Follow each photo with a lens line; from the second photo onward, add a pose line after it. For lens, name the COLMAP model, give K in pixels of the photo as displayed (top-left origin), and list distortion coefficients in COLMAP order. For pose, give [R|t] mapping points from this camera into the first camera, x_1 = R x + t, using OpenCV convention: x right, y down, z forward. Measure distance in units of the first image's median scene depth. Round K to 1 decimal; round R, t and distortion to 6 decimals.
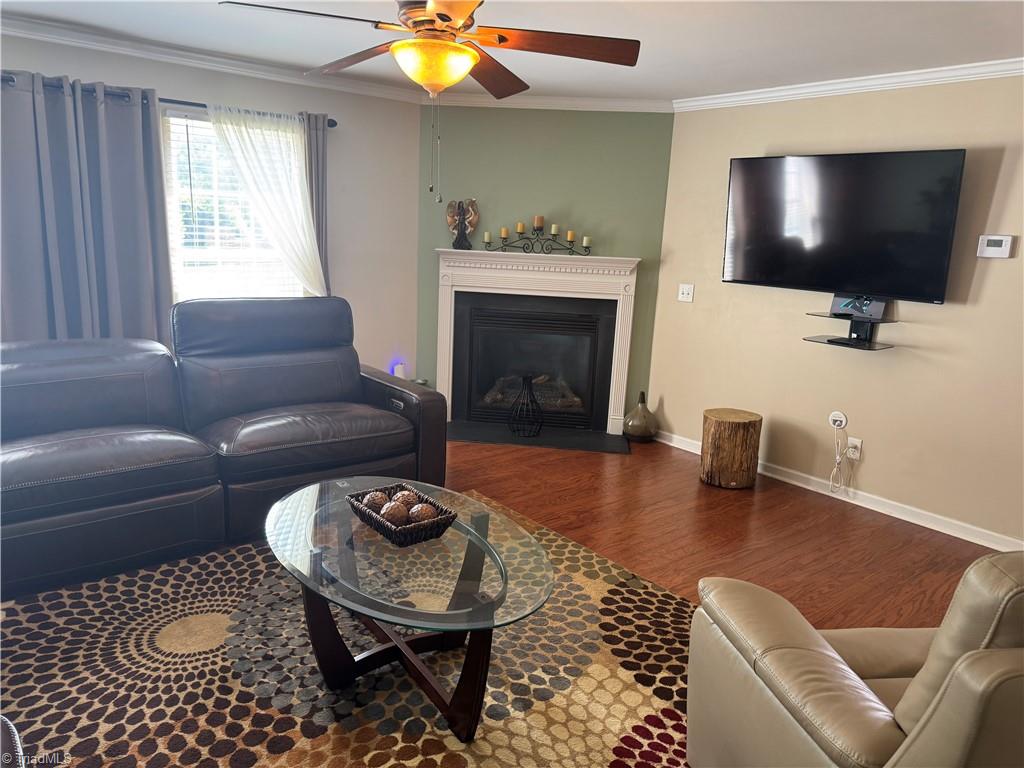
lens RADIAL K [[726.2, 0, 503.4], [0, 726.2, 380.9], [0, 0, 1]] dist [0.067031, -0.086394]
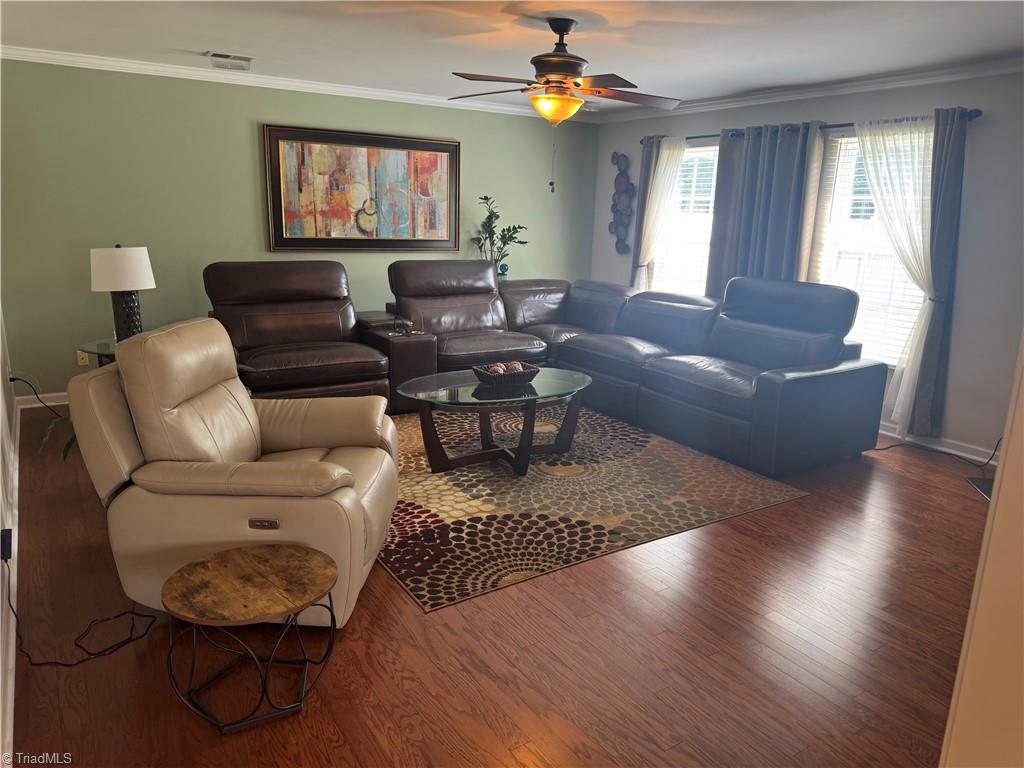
lens RADIAL K [[726.2, 0, 510.1], [0, 726.2, 384.4], [0, 0, 1]] dist [0.067031, -0.086394]
pose [[-0.114087, 0.186426, -0.975822, 1.321358], [-0.238593, 0.948347, 0.209072, -0.132508], [0.964395, 0.256677, -0.063714, 0.951596]]
